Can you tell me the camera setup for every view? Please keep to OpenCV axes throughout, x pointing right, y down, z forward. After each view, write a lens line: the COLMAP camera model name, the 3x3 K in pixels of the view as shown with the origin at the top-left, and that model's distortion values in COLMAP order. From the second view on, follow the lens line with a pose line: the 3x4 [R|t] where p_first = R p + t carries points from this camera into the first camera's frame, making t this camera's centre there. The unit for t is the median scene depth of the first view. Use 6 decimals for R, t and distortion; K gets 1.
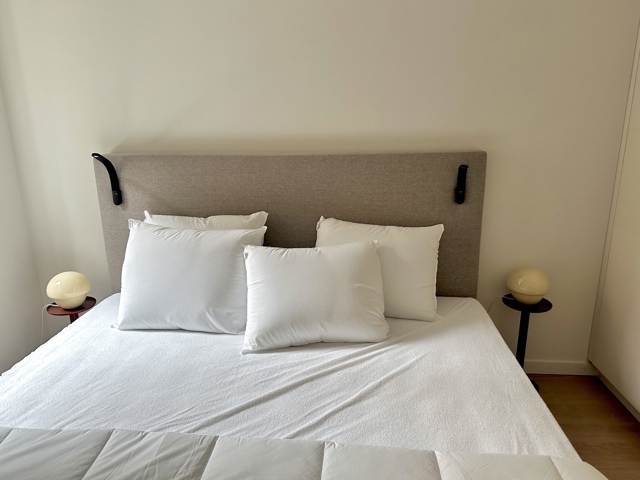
lens RADIAL K [[473.4, 0, 323.1], [0, 473.4, 235.6], [0, 0, 1]] dist [0.042198, -0.023799]
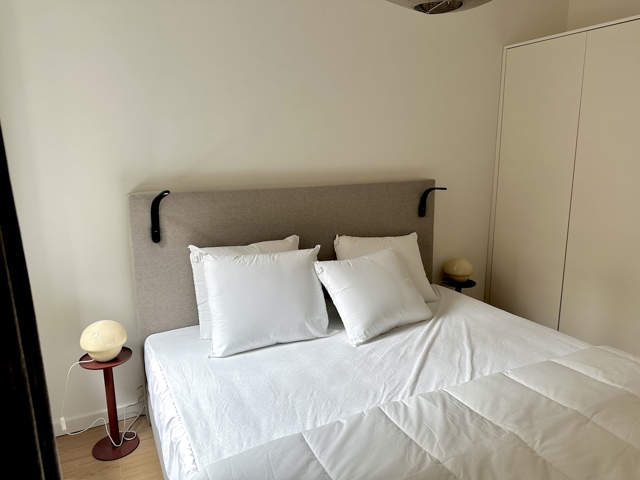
lens RADIAL K [[446.1, 0, 314.2], [0, 446.1, 227.1], [0, 0, 1]] dist [0.044299, -0.069468]
pose [[0.858520, -0.079606, 0.506564, -0.649404], [0.129665, 0.989473, -0.064260, 0.006367], [-0.496116, 0.120852, 0.859804, 0.033335]]
